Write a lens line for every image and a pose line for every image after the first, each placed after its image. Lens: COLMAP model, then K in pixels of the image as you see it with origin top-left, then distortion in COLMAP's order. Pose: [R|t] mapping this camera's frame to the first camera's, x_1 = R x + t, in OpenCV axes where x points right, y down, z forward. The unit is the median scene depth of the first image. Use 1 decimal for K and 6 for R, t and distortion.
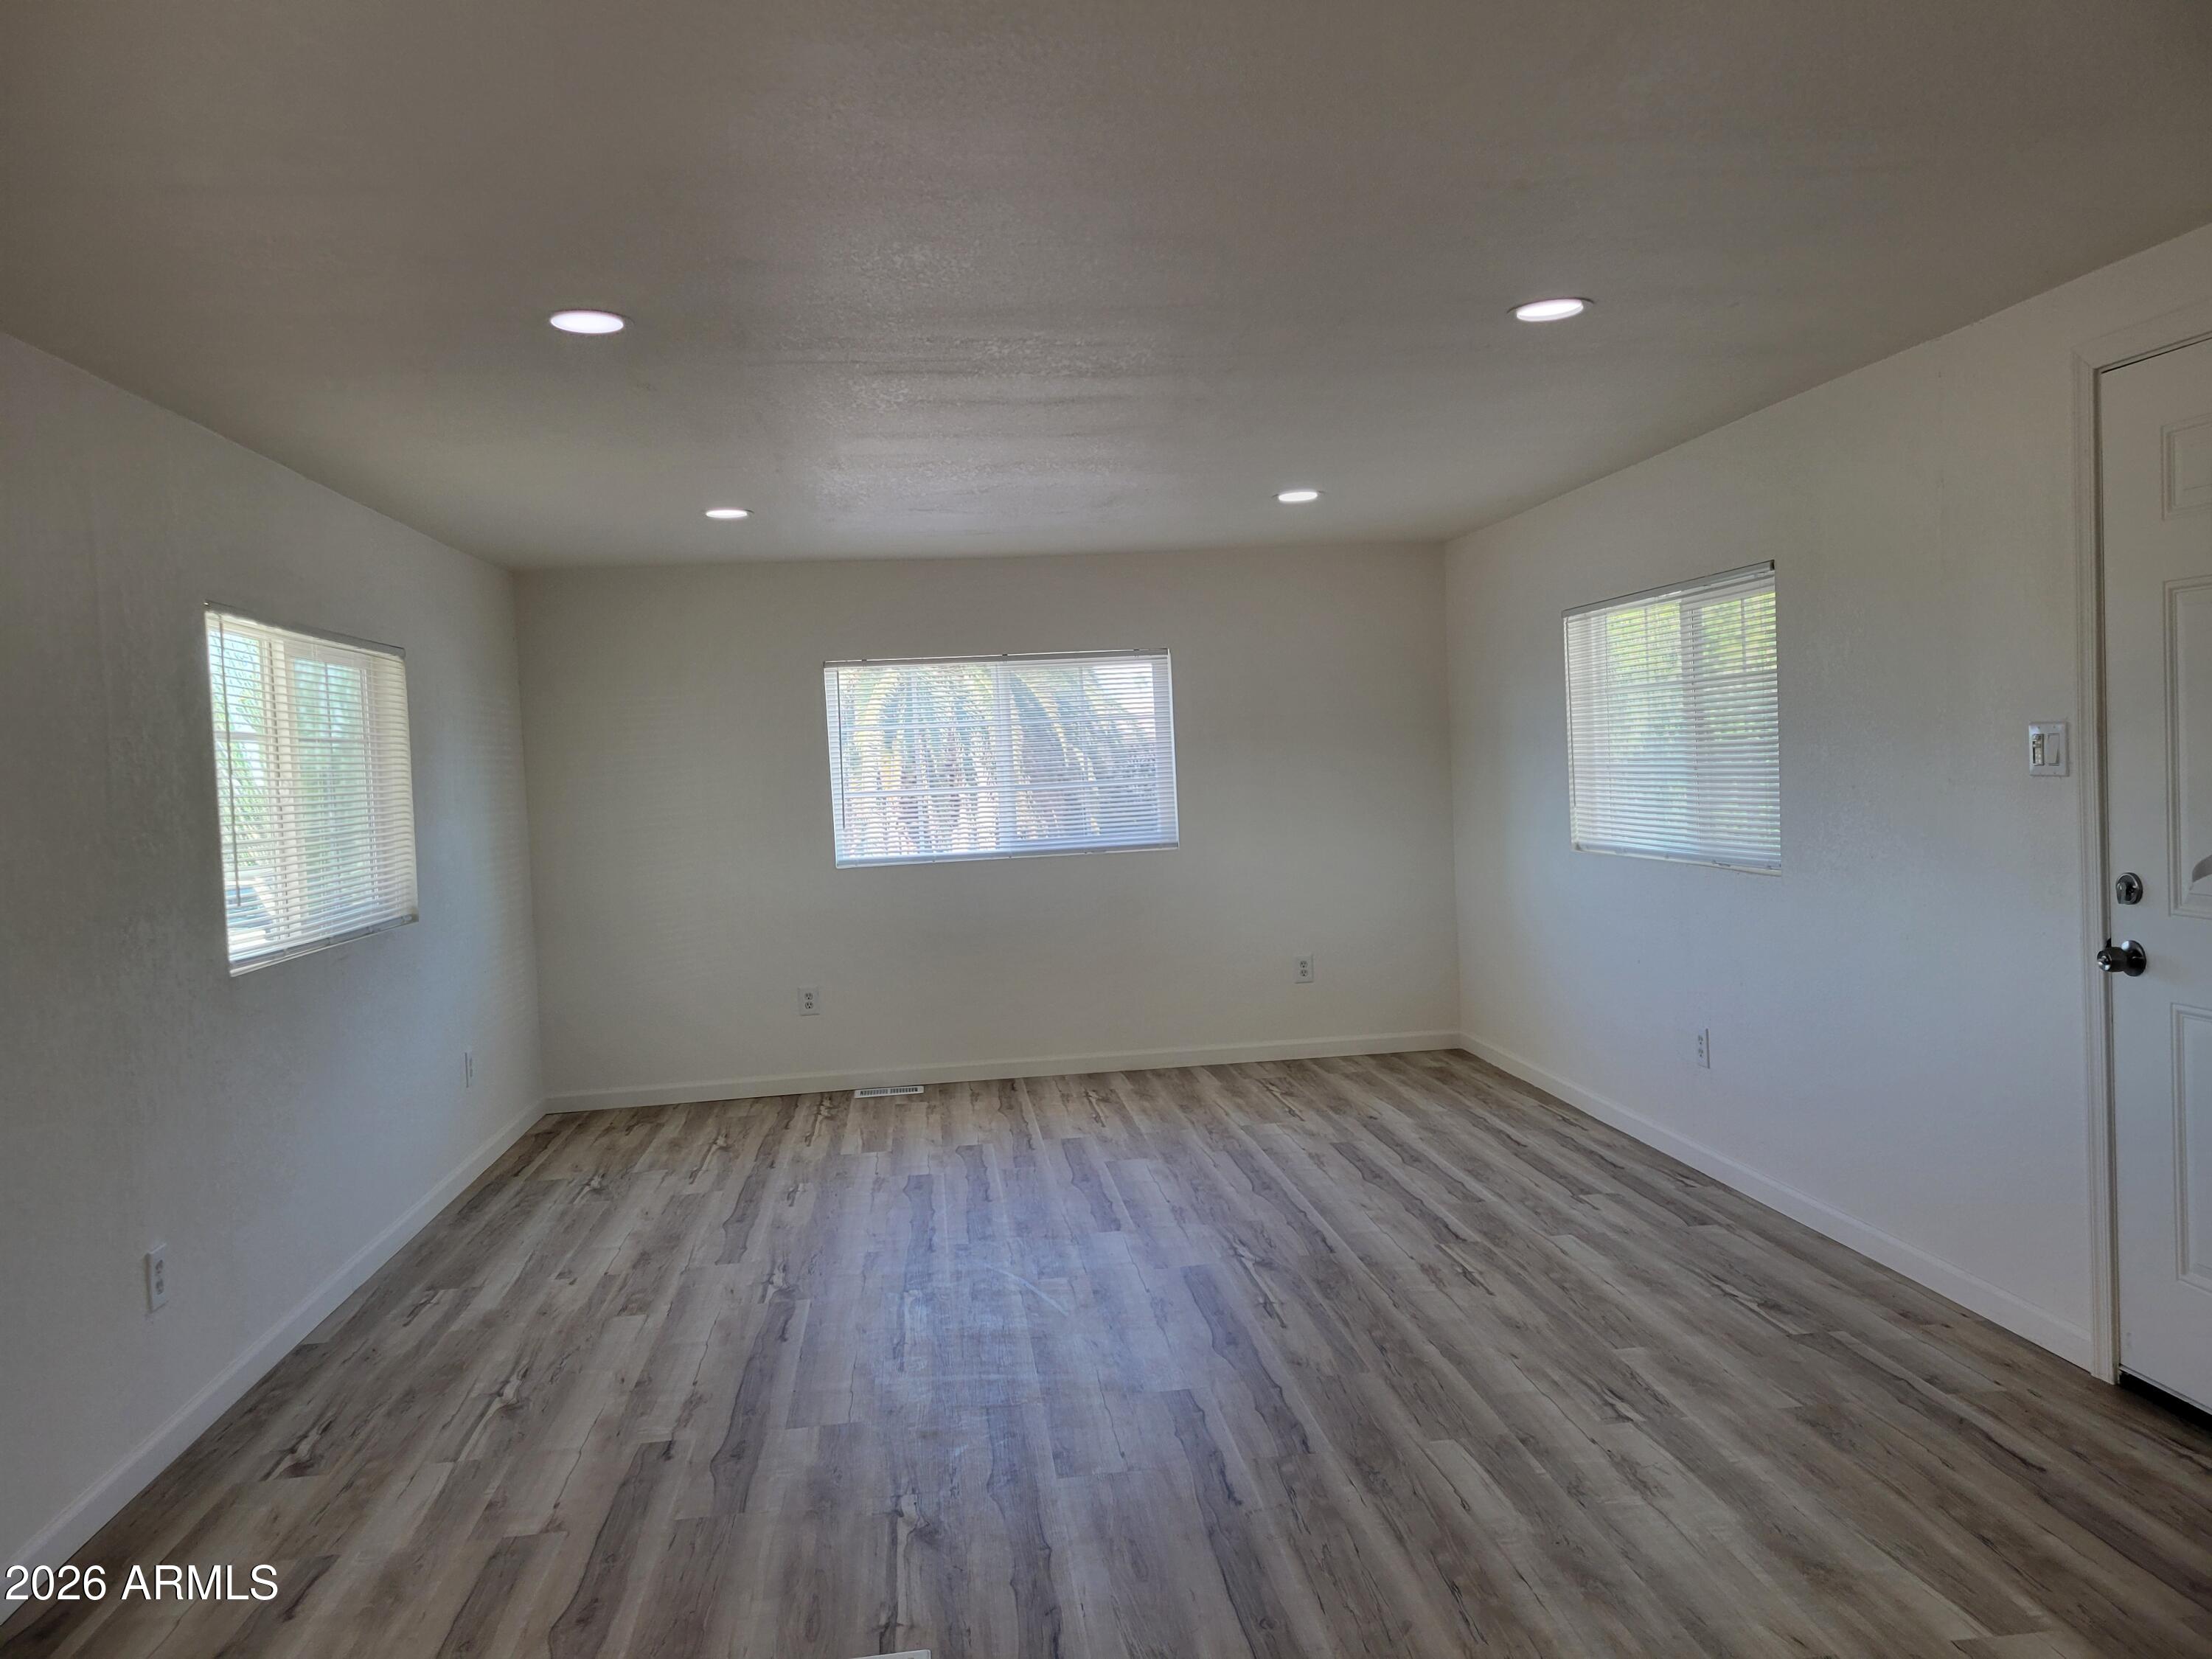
lens RADIAL K [[1652.5, 0, 1067.2], [0, 1652.5, 853.8], [0, 0, 1]] dist [0.073527, -0.067793]
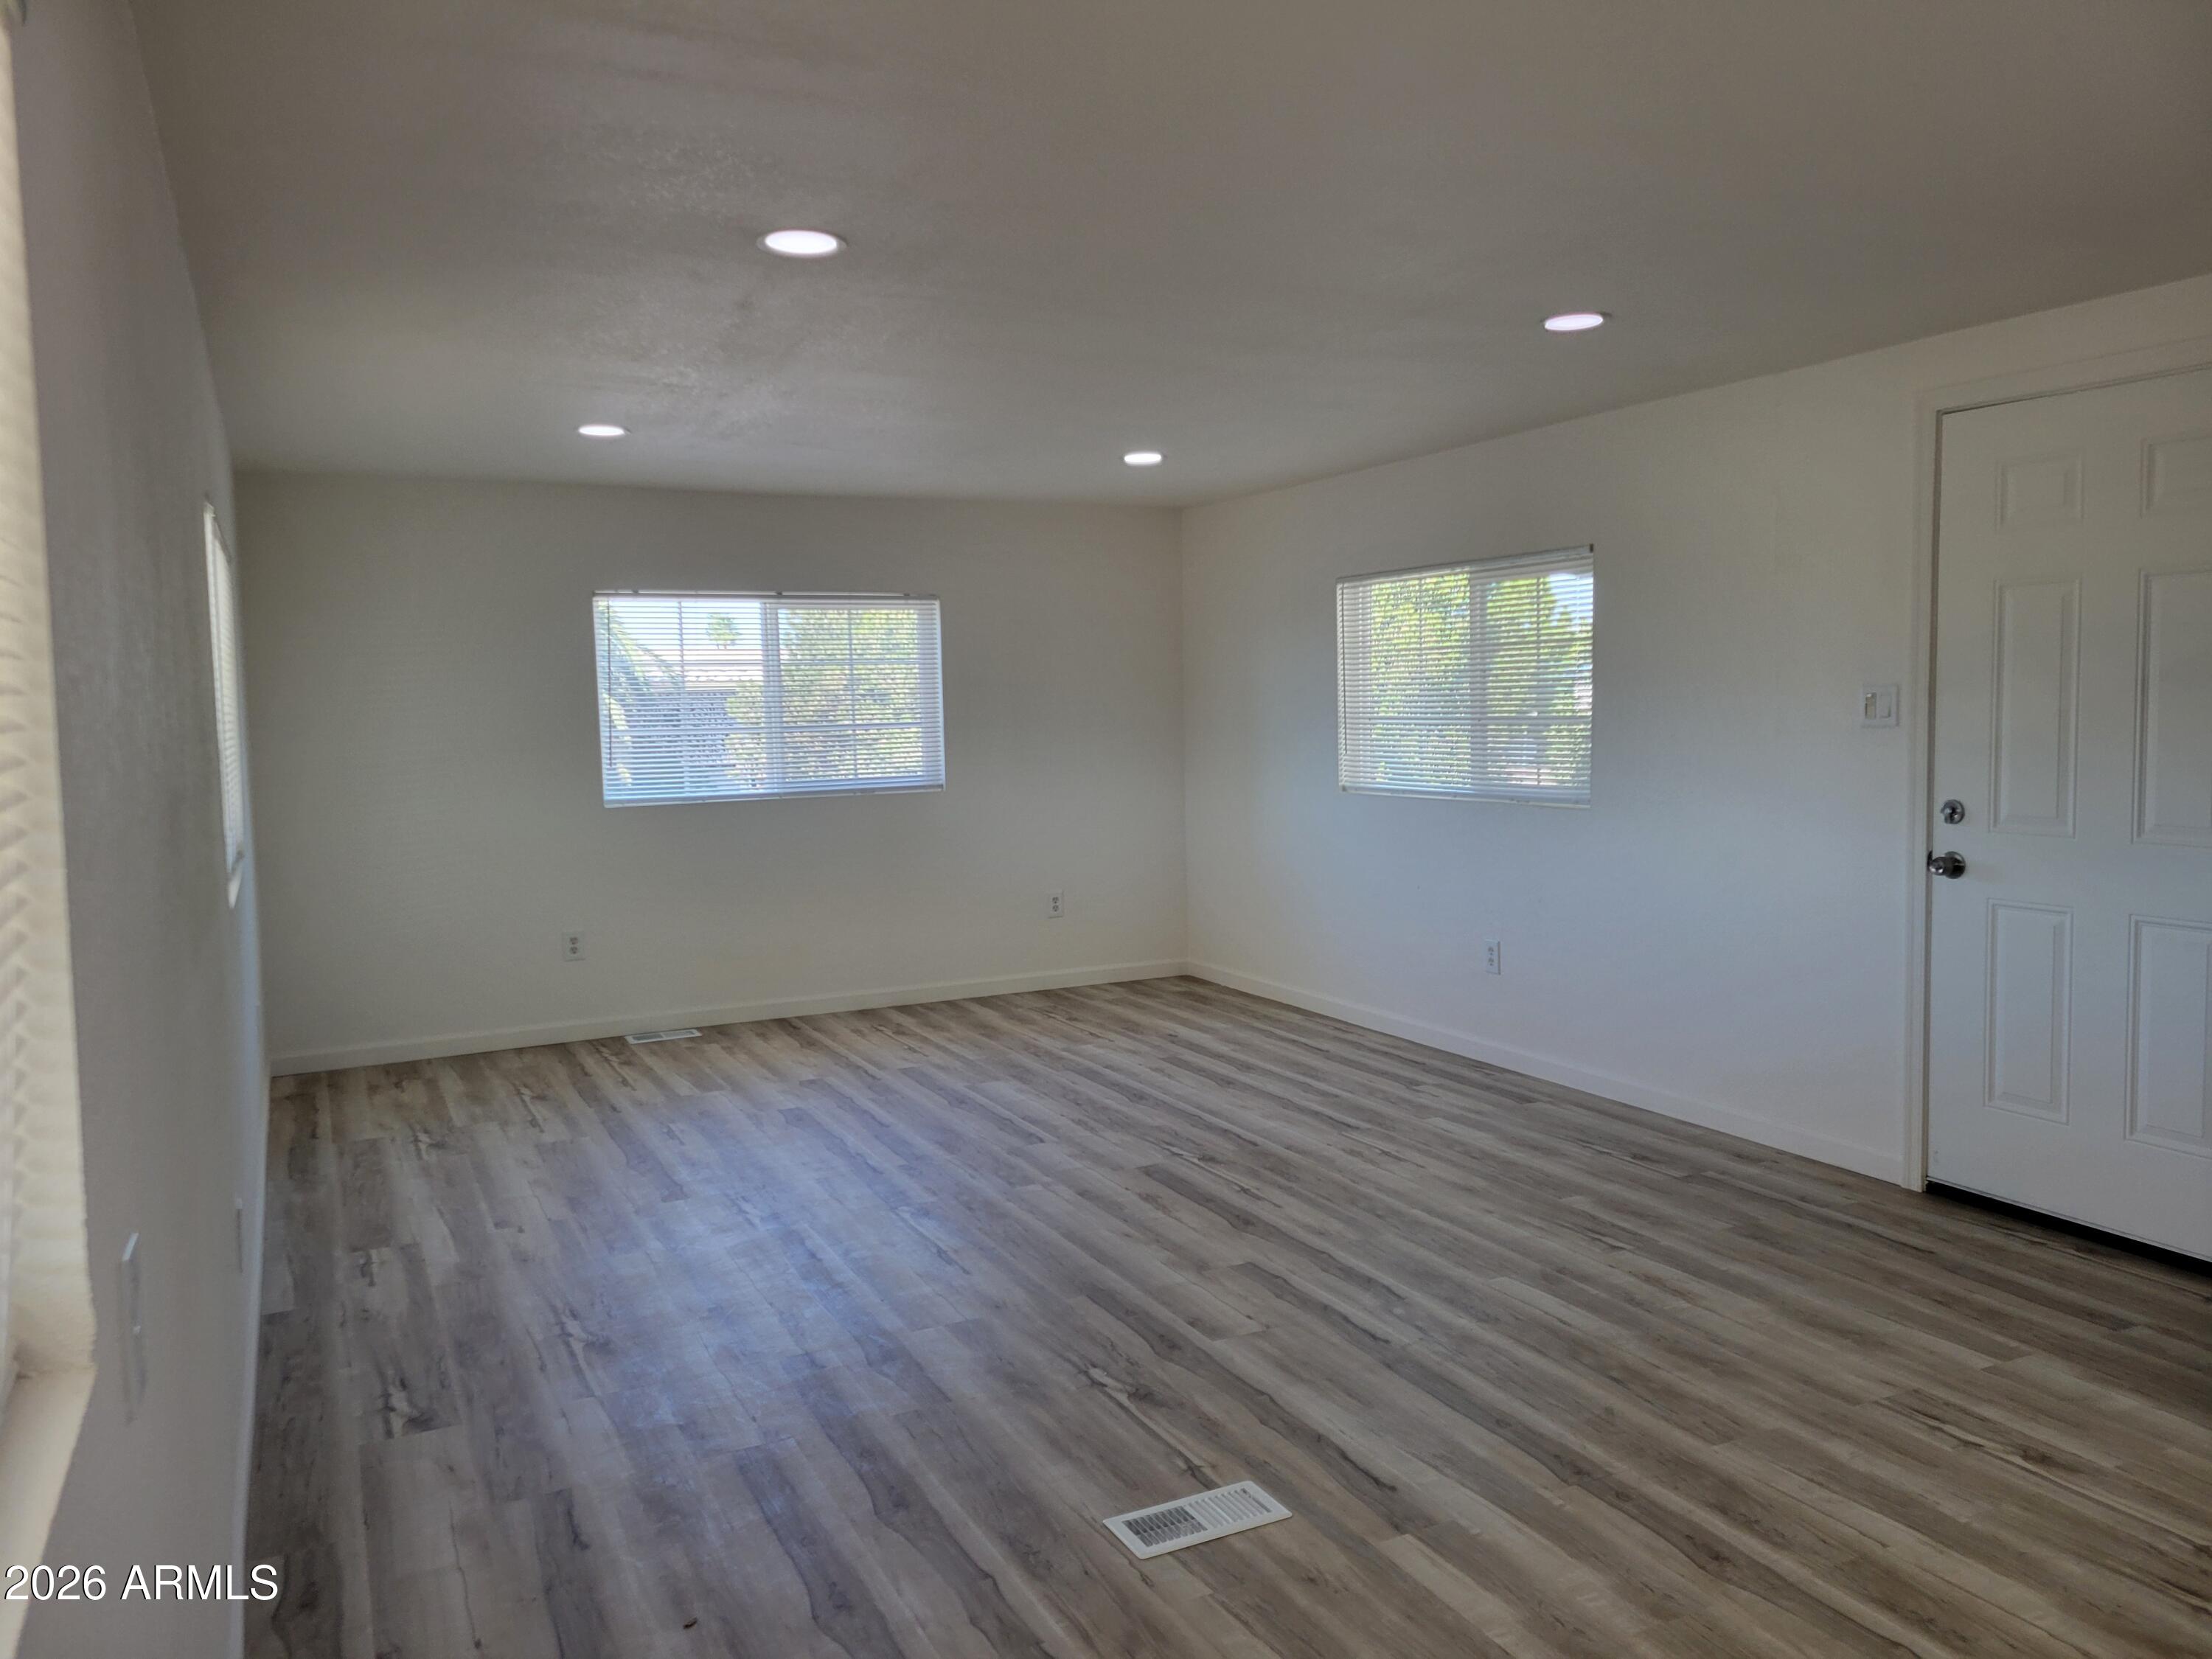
lens RADIAL K [[1652.5, 0, 1067.2], [0, 1652.5, 853.8], [0, 0, 1]] dist [0.073527, -0.067793]
pose [[0.942475, -0.005170, 0.334237, -0.356003], [-0.003502, 0.999673, 0.025337, 0.017694], [-0.334258, -0.025050, 0.942149, -0.000241]]
